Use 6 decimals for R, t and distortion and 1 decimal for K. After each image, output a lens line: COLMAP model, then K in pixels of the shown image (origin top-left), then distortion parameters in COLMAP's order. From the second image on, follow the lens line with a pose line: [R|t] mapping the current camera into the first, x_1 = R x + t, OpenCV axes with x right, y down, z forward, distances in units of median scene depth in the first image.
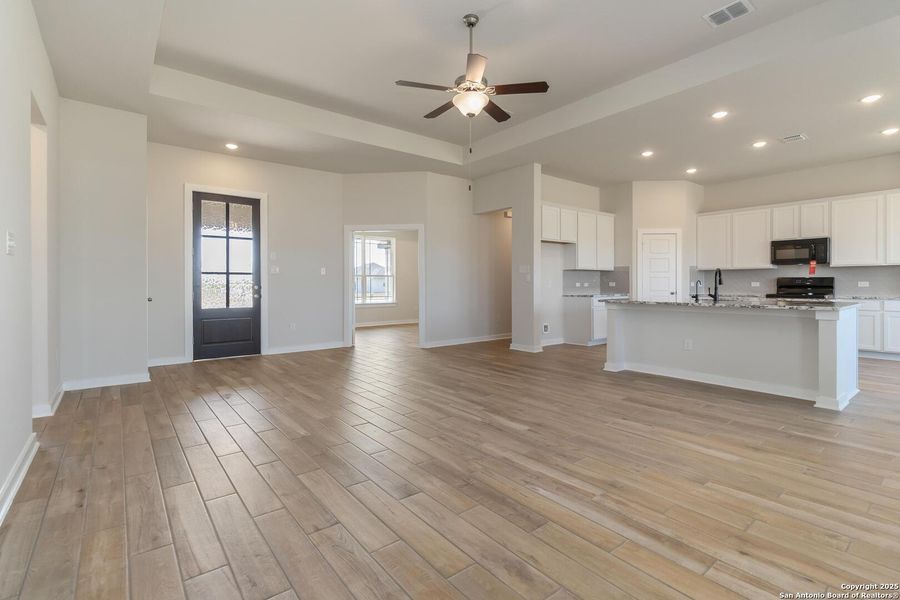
lens RADIAL K [[424.1, 0, 450.0], [0, 424.1, 287.0], [0, 0, 1]] dist [0.001435, 0.001027]
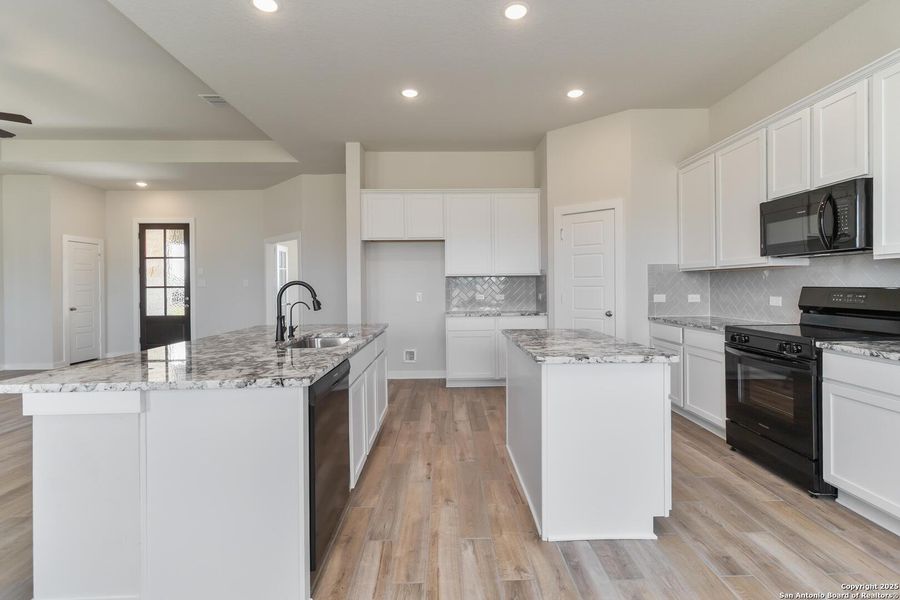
lens RADIAL K [[420.3, 0, 455.1], [0, 420.3, 287.8], [0, 0, 1]] dist [0.001068, 0.000264]
pose [[0.798040, -0.003189, -0.602595, 0.842858], [0.004293, 0.999991, 0.000393, -0.025928], [0.602589, -0.002901, 0.798047, 0.516363]]
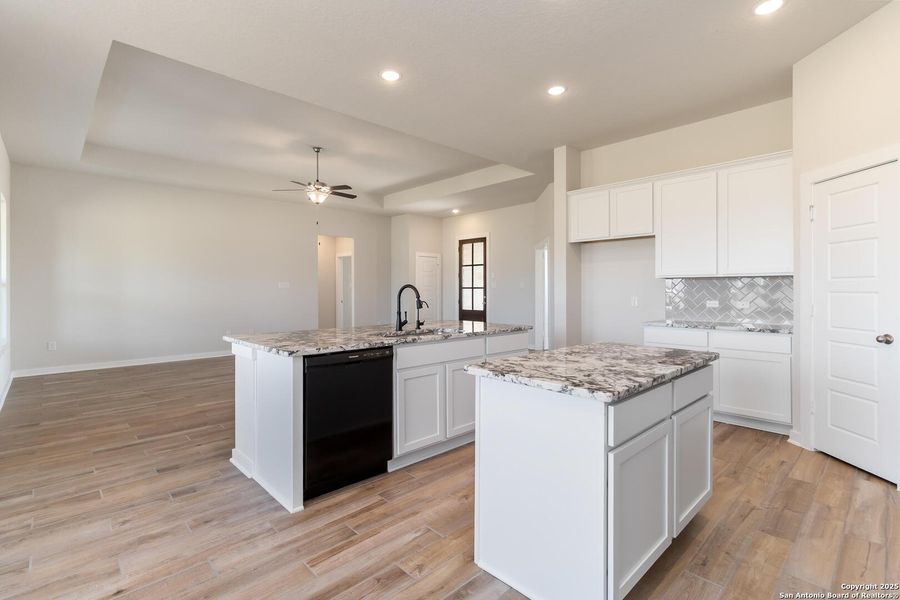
lens RADIAL K [[420.3, 0, 455.1], [0, 420.3, 287.8], [0, 0, 1]] dist [0.001068, 0.000264]
pose [[0.095293, -0.000912, -0.995449, 0.994067], [-0.005027, 0.999986, -0.001397, -0.028847], [0.995437, 0.005137, 0.095287, 0.757047]]
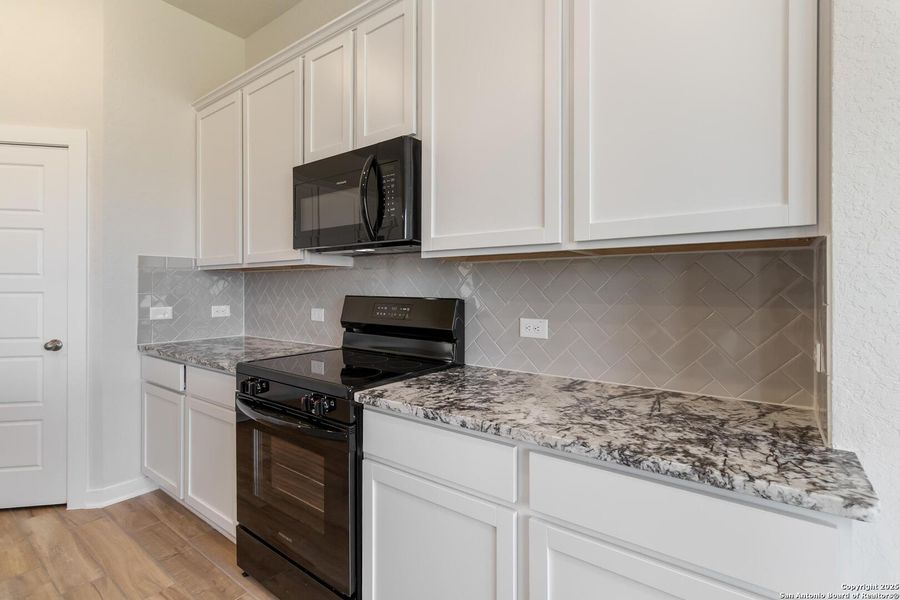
lens RADIAL K [[426.1, 0, 455.1], [0, 426.1, 288.7], [0, 0, 1]] dist [0.001086, 0.000354]
pose [[0.964675, 0.004048, 0.263412, 0.864277], [-0.002472, 0.999977, -0.006315, -0.028905], [-0.263432, 0.005441, 0.964663, 0.768815]]
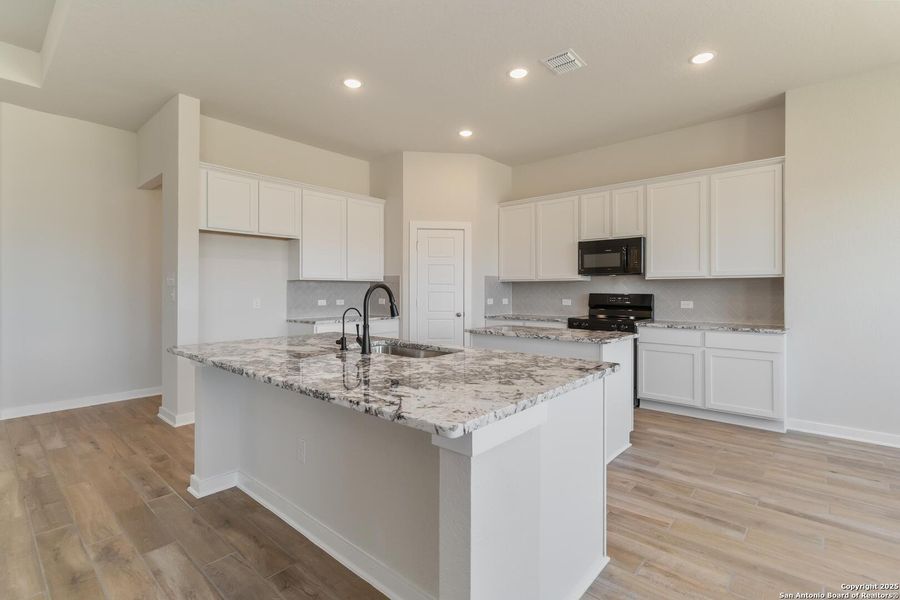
lens RADIAL K [[422.8, 0, 453.4], [0, 422.8, 288.8], [0, 0, 1]] dist [0.000731, -0.000251]
pose [[0.983757, 0.003823, 0.179462, 0.471483], [-0.001890, 0.999938, -0.010942, -0.024461], [-0.179493, 0.010426, 0.983704, 0.384991]]
